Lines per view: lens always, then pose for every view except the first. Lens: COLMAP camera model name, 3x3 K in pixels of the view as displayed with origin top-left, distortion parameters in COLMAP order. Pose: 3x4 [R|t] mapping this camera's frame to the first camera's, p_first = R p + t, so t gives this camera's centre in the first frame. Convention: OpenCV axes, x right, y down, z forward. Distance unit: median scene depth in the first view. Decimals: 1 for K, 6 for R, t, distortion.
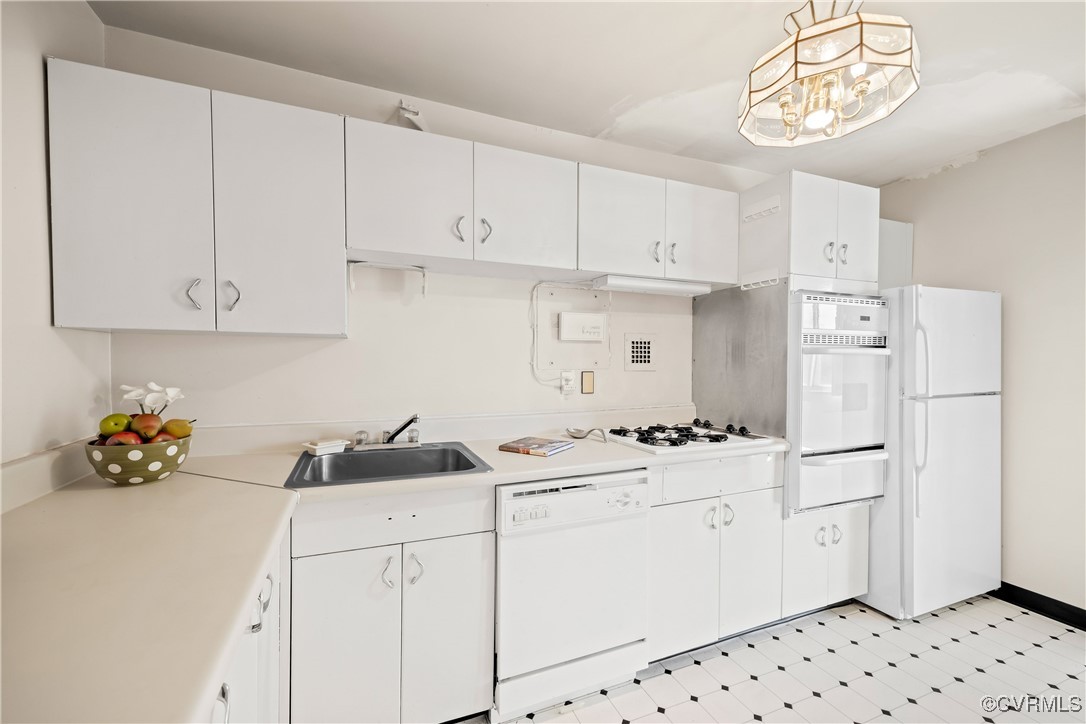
lens RADIAL K [[452.8, 0, 543.0], [0, 452.8, 362.0], [0, 0, 1]] dist [0.030130, 0.000048]
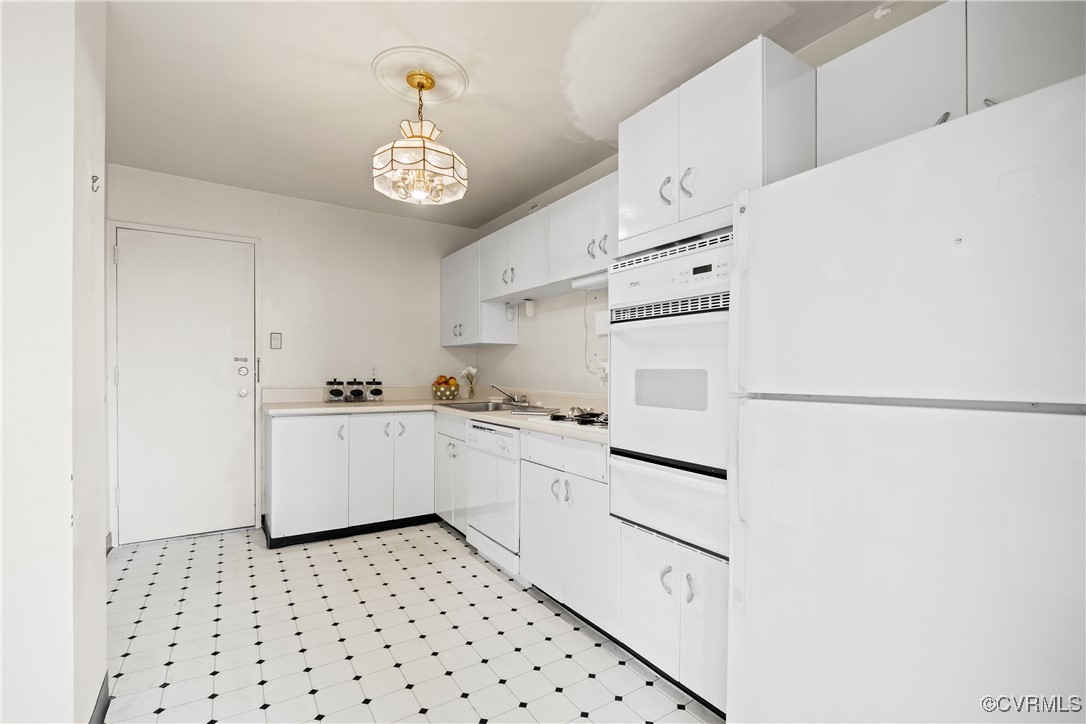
lens RADIAL K [[472.7, 0, 543.0], [0, 472.7, 362.0], [0, 0, 1]] dist [-0.000788, -0.000088]
pose [[0.176342, -0.015932, -0.984200, 1.389660], [-0.007617, 0.999817, -0.017550, 0.051163], [0.984300, 0.010591, 0.176188, 0.702950]]
